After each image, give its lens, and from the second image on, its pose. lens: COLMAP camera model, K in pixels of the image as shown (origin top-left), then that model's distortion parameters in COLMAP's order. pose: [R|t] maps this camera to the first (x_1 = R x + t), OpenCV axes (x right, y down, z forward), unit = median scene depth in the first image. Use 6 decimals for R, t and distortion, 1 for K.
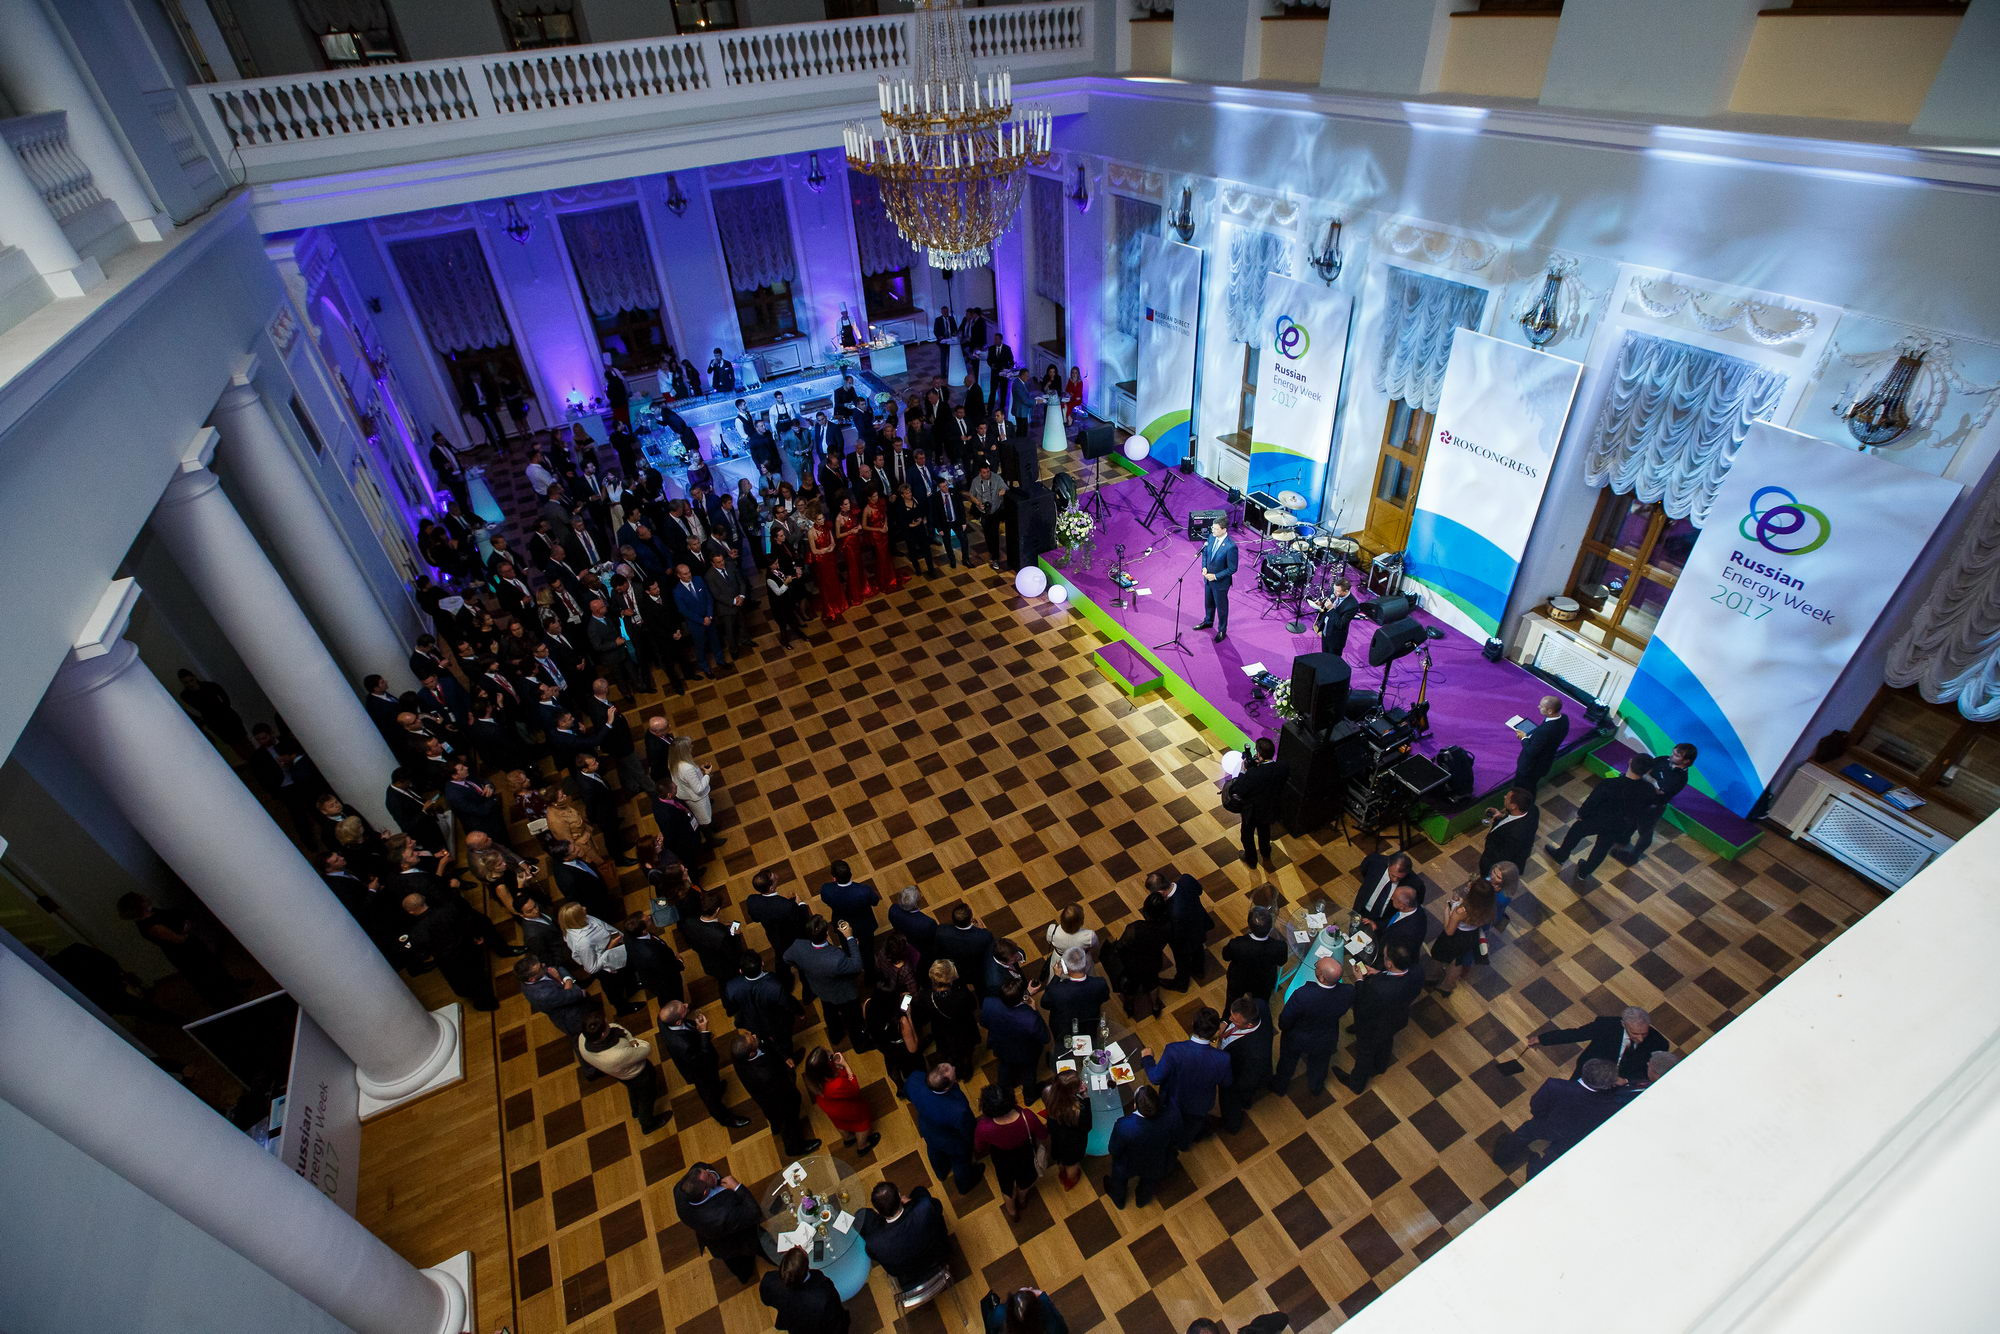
lens RADIAL K [[900.0, 0, 1000.0], [0, 900.0, 667.0], [0, 0, 1]] dist [-0.001058, 0.000055]
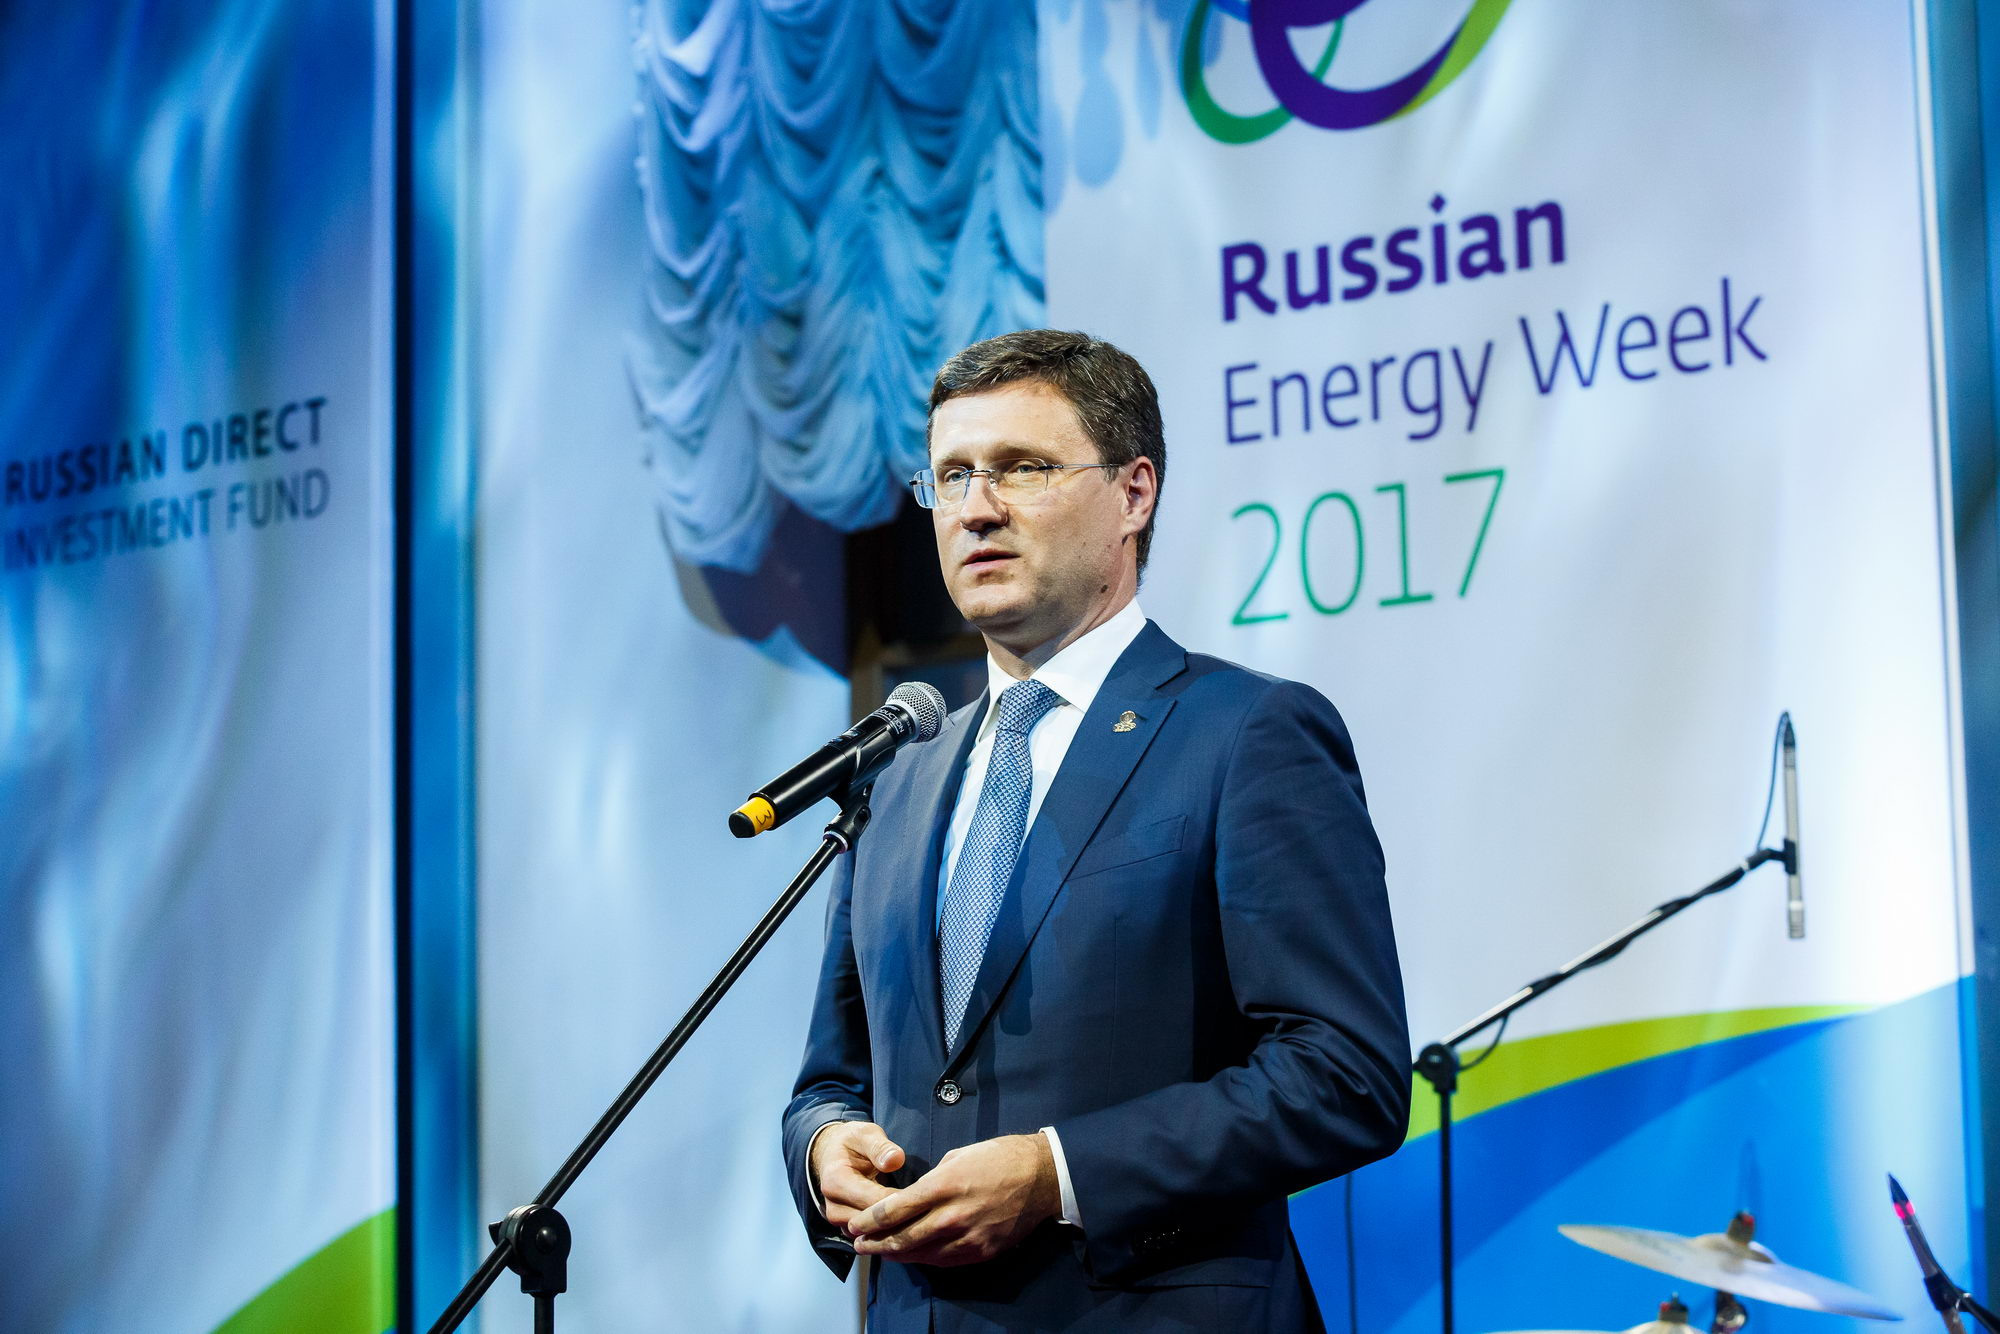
lens RADIAL K [[5375.7, 0, 999.4], [0, 5375.7, 453.1], [0, 0, 1]] dist [-0.011097, -0.301987]
pose [[0.947554, 0.094115, 0.305424, 0.139255], [0.158691, 0.690974, -0.705246, 0.127782], [-0.277414, 0.716727, 0.639800, 0.865823]]
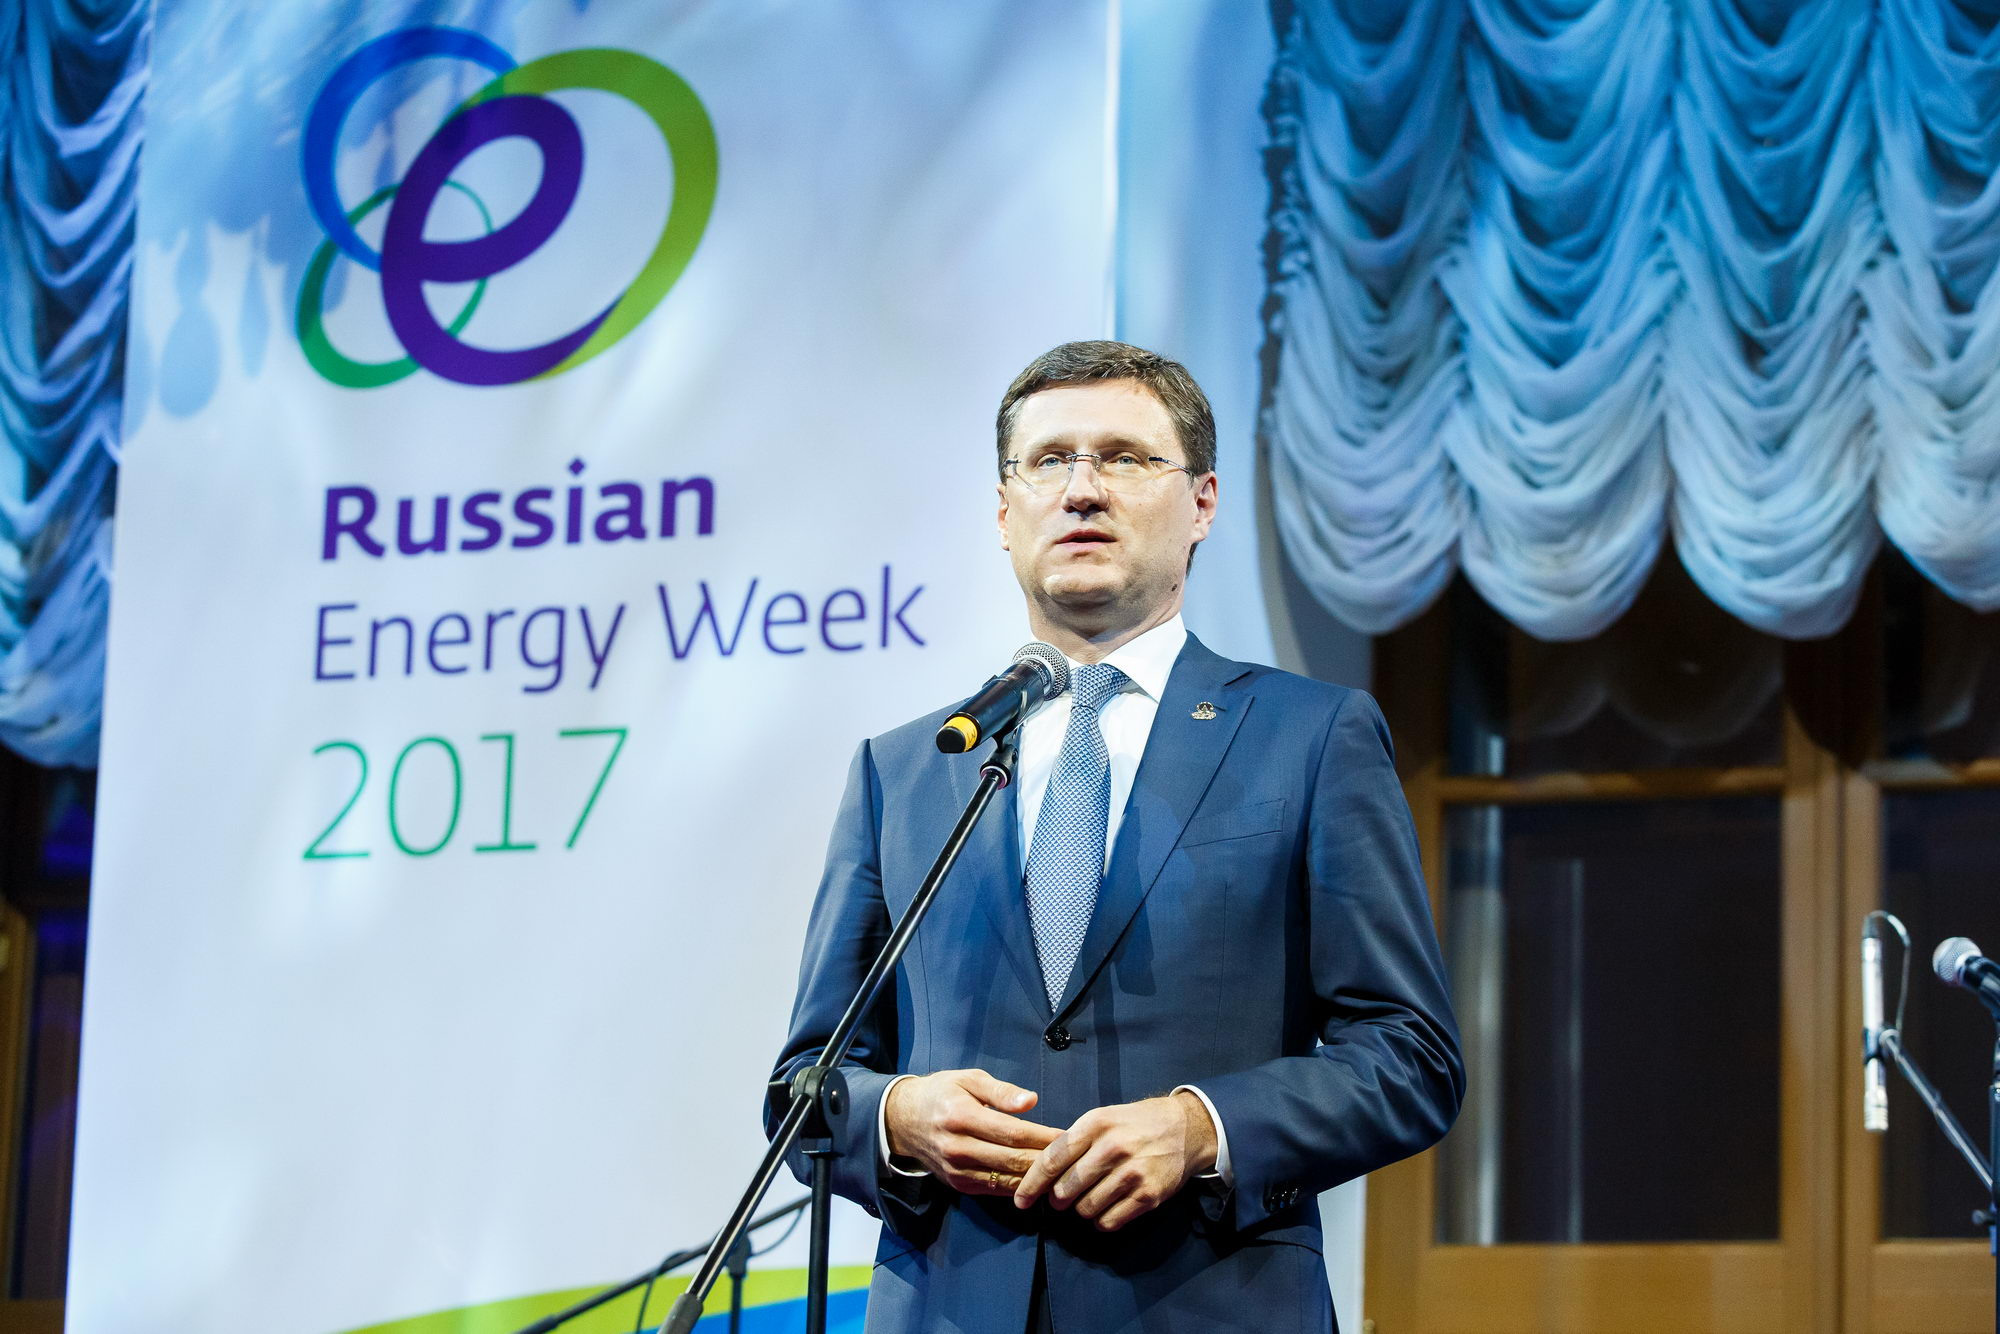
lens RADIAL K [[5229.9, 0, 1127.8], [0, 5229.9, 673.1], [0, 0, 1]] dist [-0.142771, 0.037967]
pose [[0.727984, 0.232921, 0.644816, 0.002037], [0.358235, 0.672685, -0.647427, 0.114335], [-0.584558, 0.702312, 0.406263, 0.979692]]
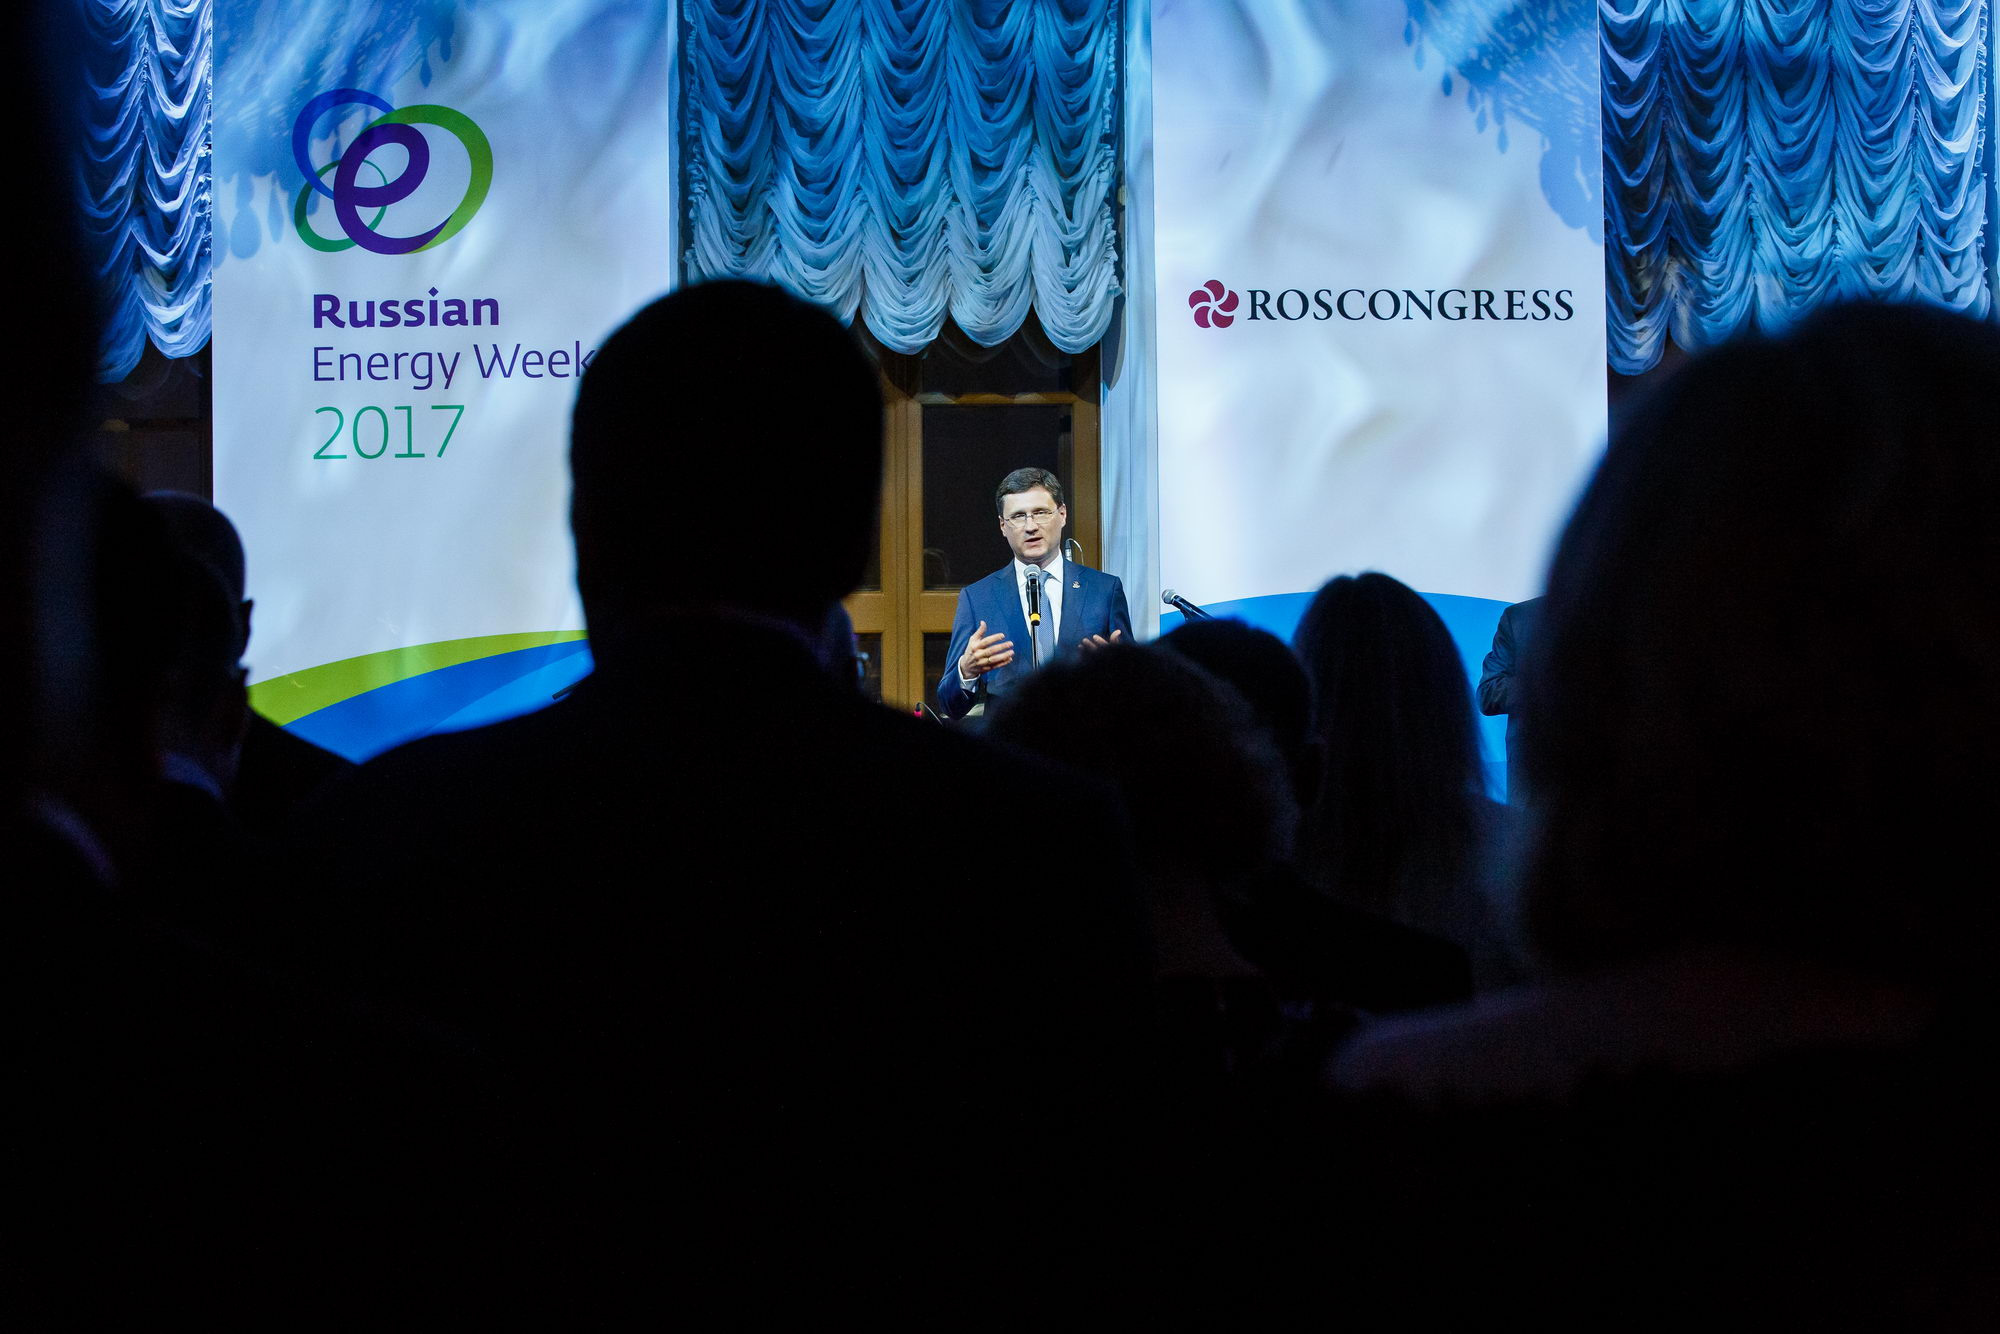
lens RADIAL K [[4181.8, 0, 1000.0], [0, 4181.8, 667.0], [0, 0, 1]] dist [-0.295696, -0.085016]
pose [[0.407001, 0.054891, 0.911777, -0.792219], [0.546407, 0.785272, -0.291182, 0.194004], [-0.731976, 0.616713, 0.289614, 0.838811]]
